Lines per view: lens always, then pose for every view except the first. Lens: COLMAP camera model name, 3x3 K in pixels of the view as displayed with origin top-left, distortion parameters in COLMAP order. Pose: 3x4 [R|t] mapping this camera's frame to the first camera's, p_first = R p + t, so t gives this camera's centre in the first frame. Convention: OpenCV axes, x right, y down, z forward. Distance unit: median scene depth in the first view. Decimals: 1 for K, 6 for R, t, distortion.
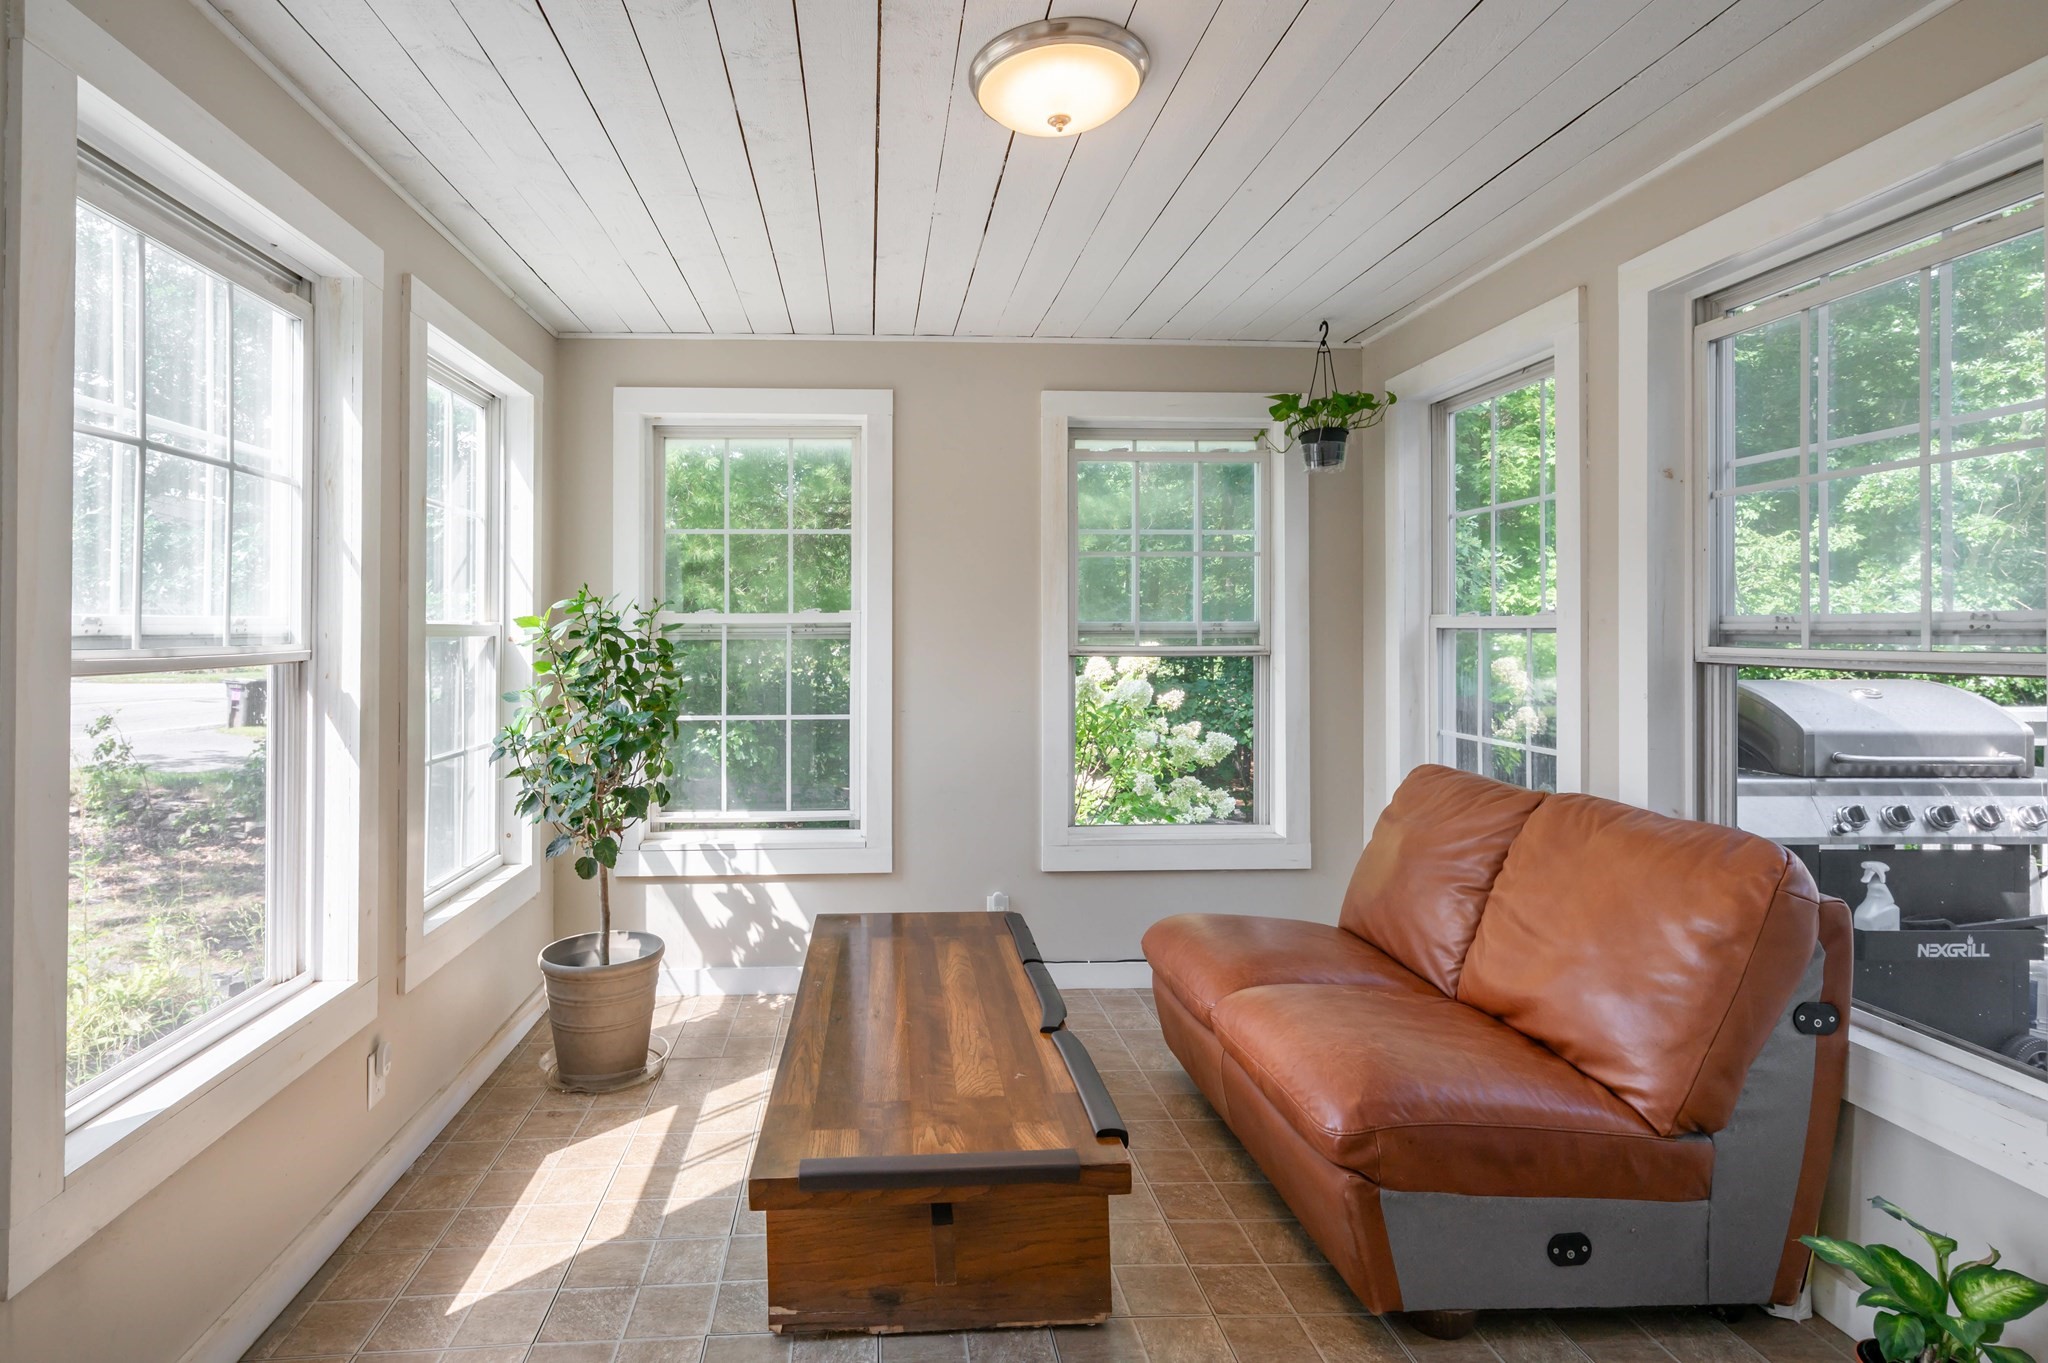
lens RADIAL K [[999.8, 0, 911.1], [0, 999.8, 625.4], [0, 0, 1]] dist [0.005484, 0.001406]
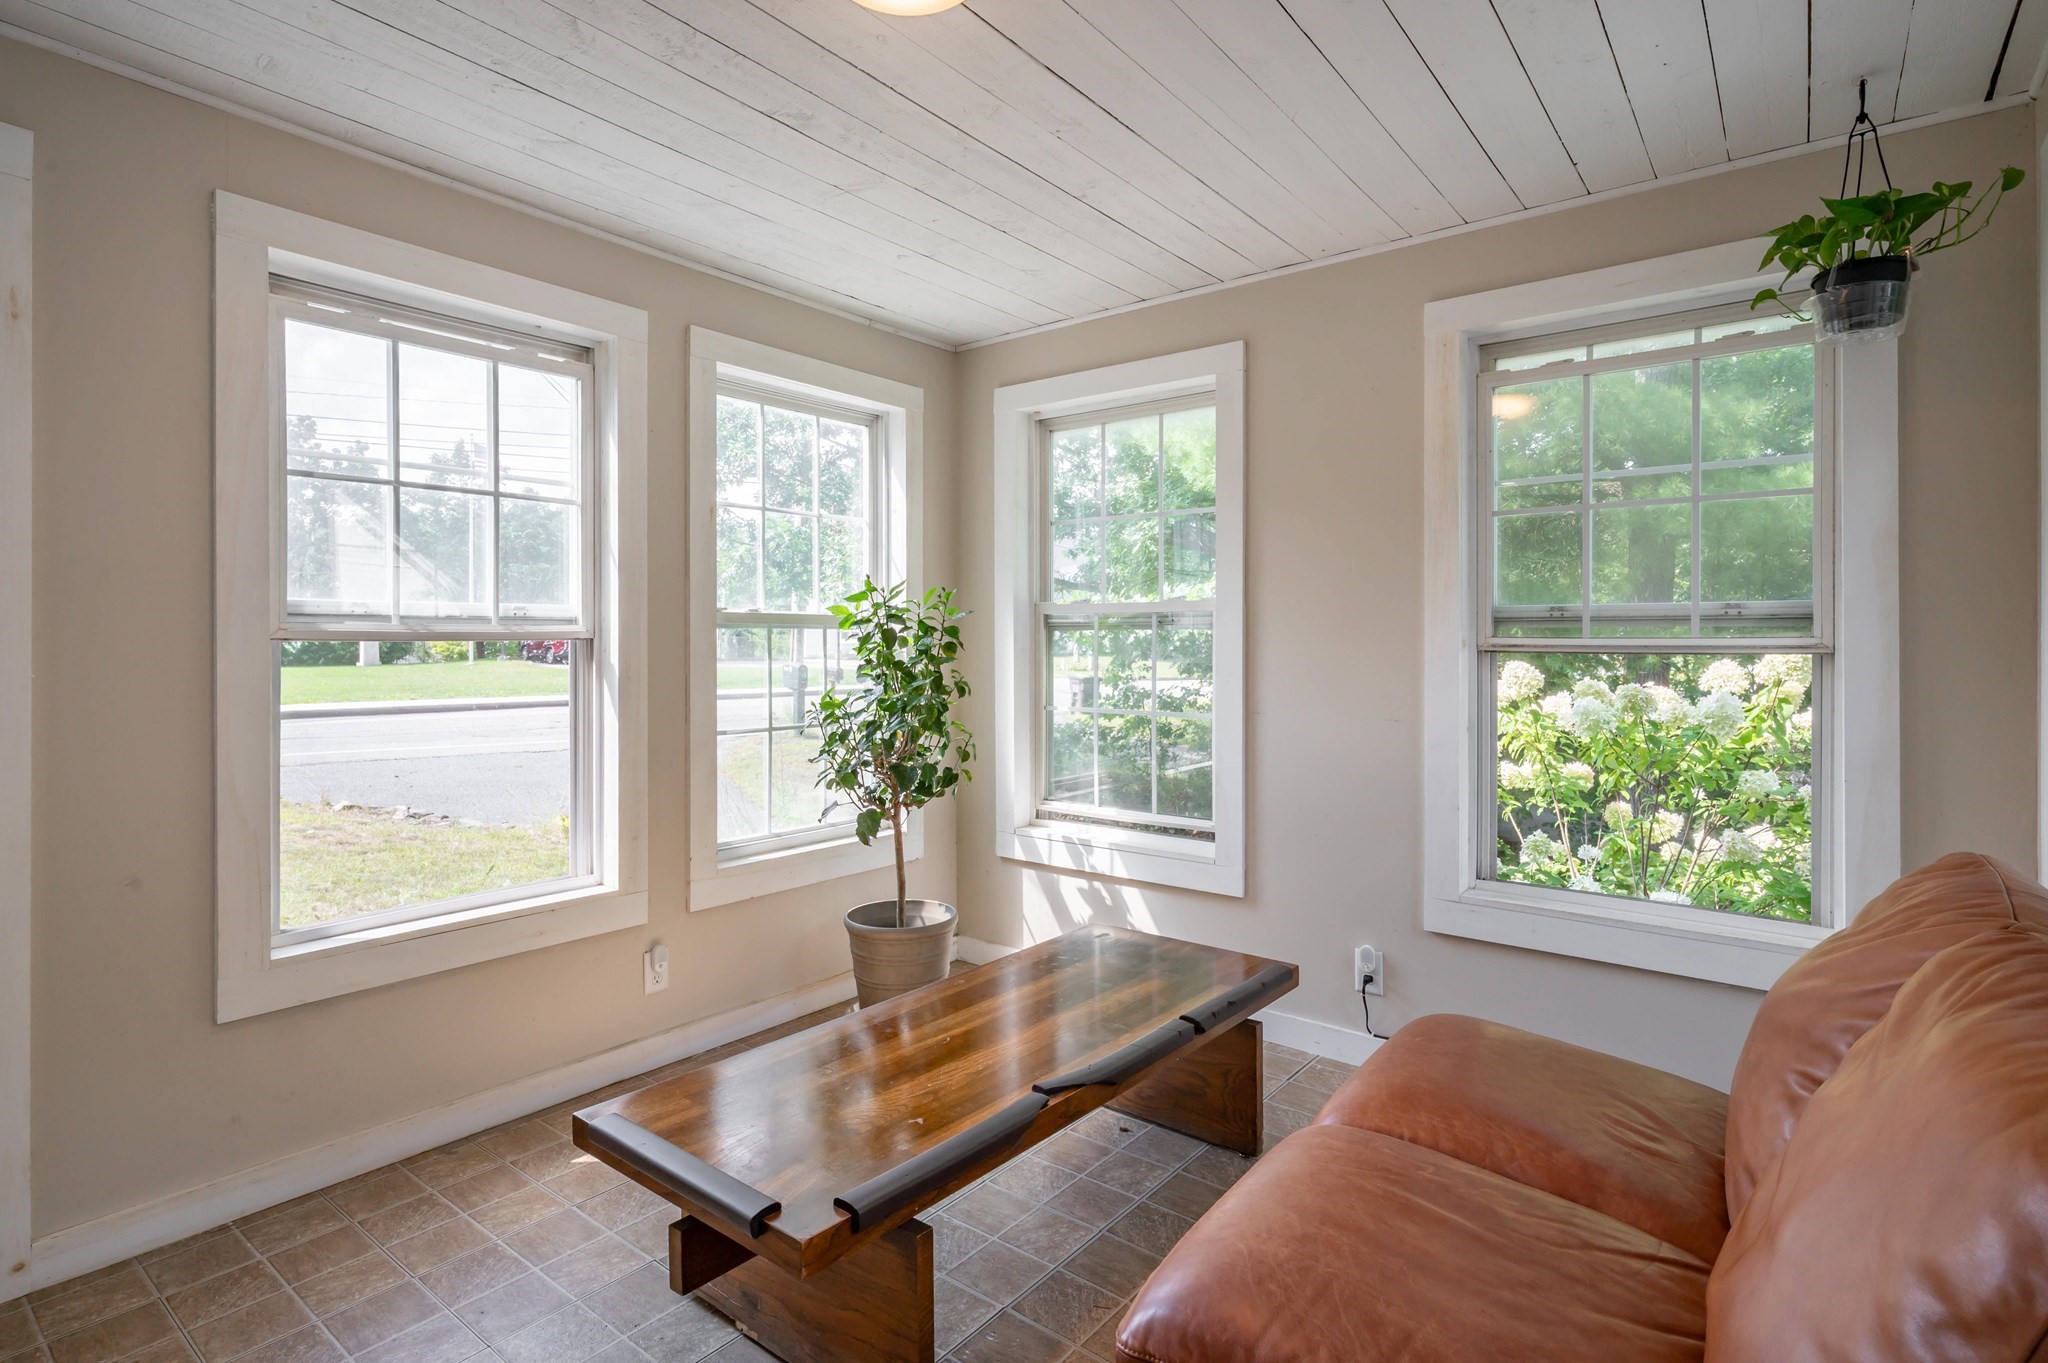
lens RADIAL K [[996.0, 0, 1020.7], [0, 996.0, 634.2], [0, 0, 1]] dist [-0.001854, 0.010082]
pose [[0.761736, -0.000639, -0.647887, 0.420854], [0.002317, 0.999996, 0.001737, 0.017977], [0.647883, -0.002824, 0.761735, 0.234384]]
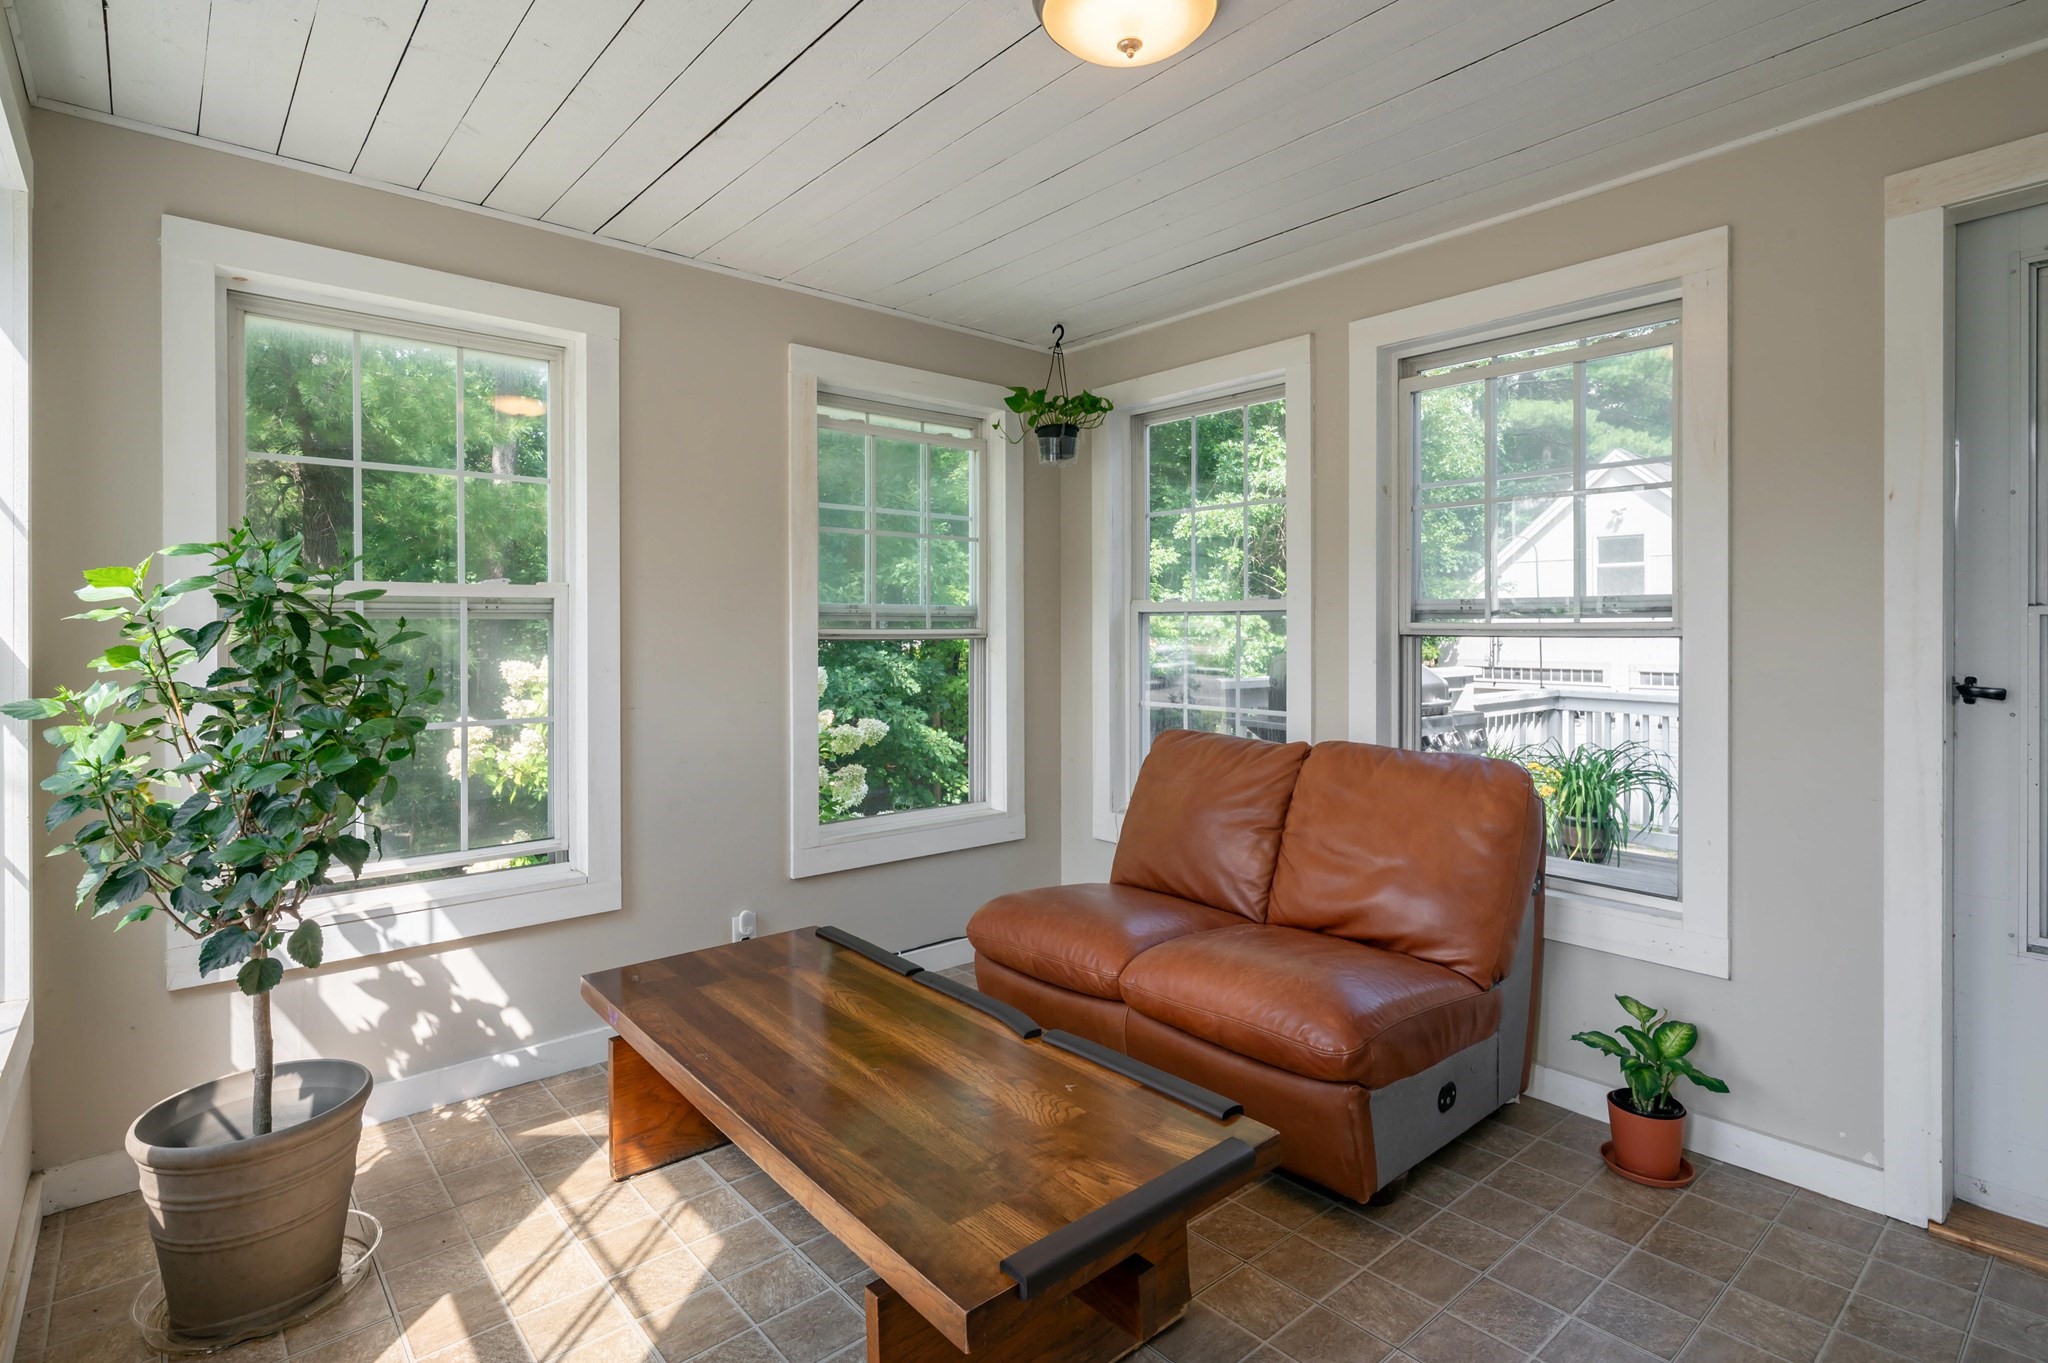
lens RADIAL K [[996.0, 0, 1020.7], [0, 996.0, 634.2], [0, 0, 1]] dist [-0.001854, 0.010082]
pose [[0.788953, -0.001800, 0.614451, -0.275518], [-0.004976, 0.999944, 0.009318, 0.017684], [-0.614433, -0.010409, 0.788900, 0.183134]]
